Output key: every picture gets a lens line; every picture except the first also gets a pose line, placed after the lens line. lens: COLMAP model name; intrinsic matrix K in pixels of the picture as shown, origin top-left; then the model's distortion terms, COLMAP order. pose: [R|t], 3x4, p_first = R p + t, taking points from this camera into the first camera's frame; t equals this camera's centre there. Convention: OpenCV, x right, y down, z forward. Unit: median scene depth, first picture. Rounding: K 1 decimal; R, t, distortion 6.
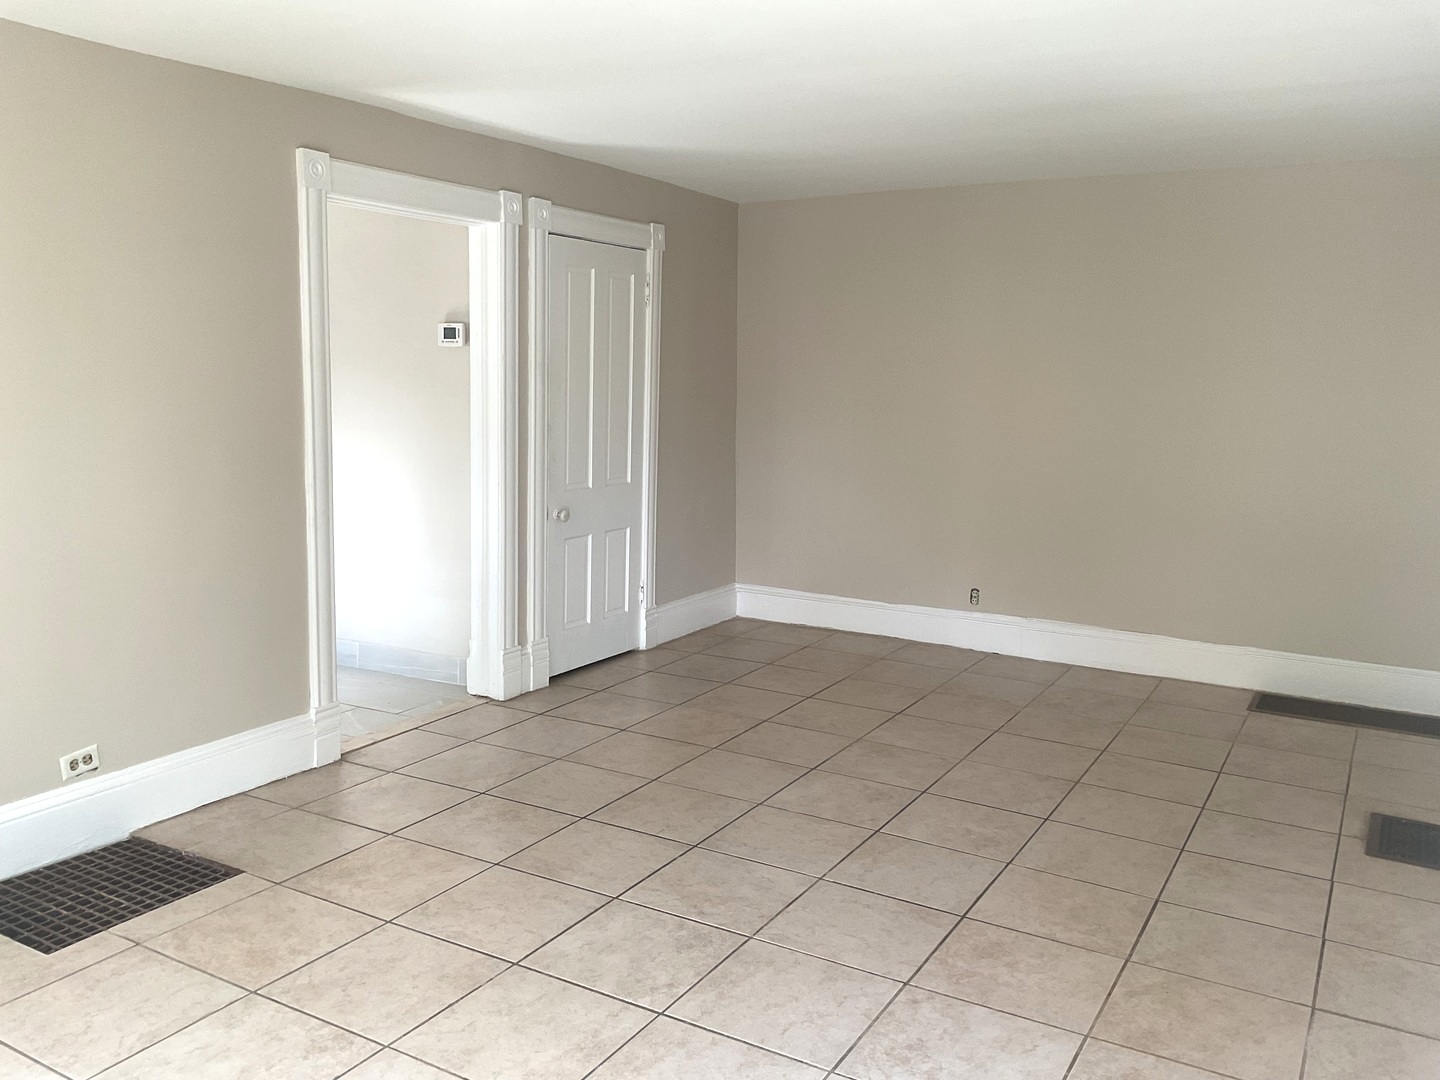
lens RADIAL K [[1206.4, 0, 725.0], [0, 1206.4, 536.9], [0, 0, 1]] dist [0.081469, -0.142030]
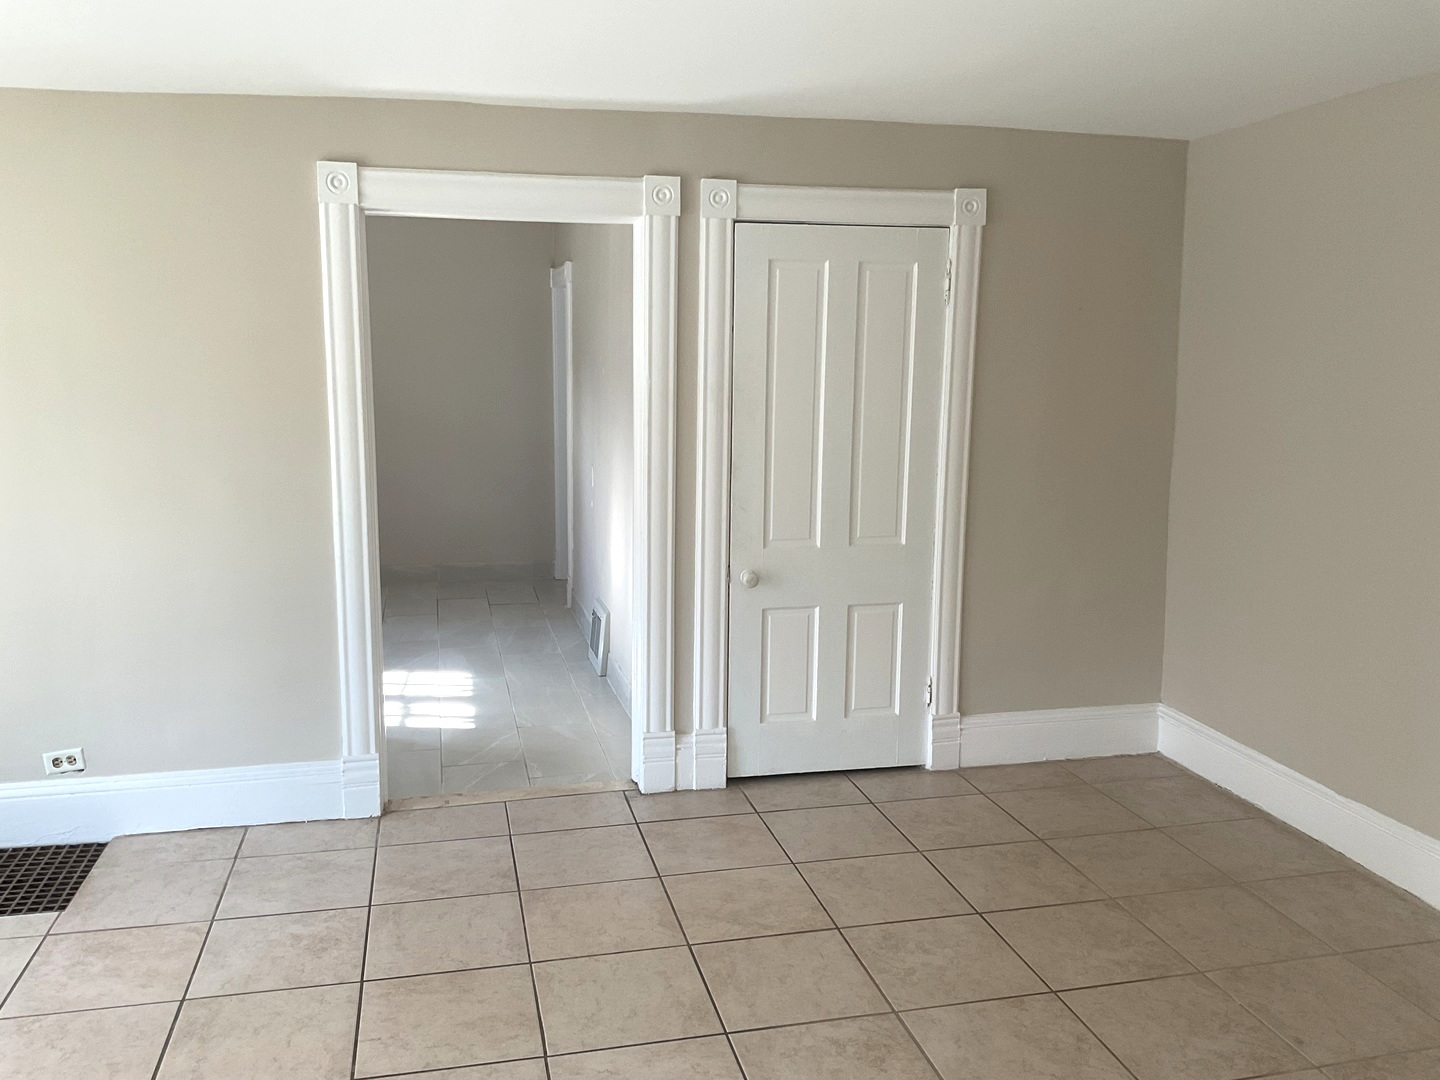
lens RADIAL K [[1206.4, 0, 718.2], [0, 1206.4, 540.3], [0, 0, 1]] dist [0.081469, -0.142030]
pose [[0.677547, 0.108744, -0.727396, 0.424524], [-0.098354, 0.993523, 0.056915, -0.086980], [0.728873, 0.032980, 0.683854, 0.450690]]
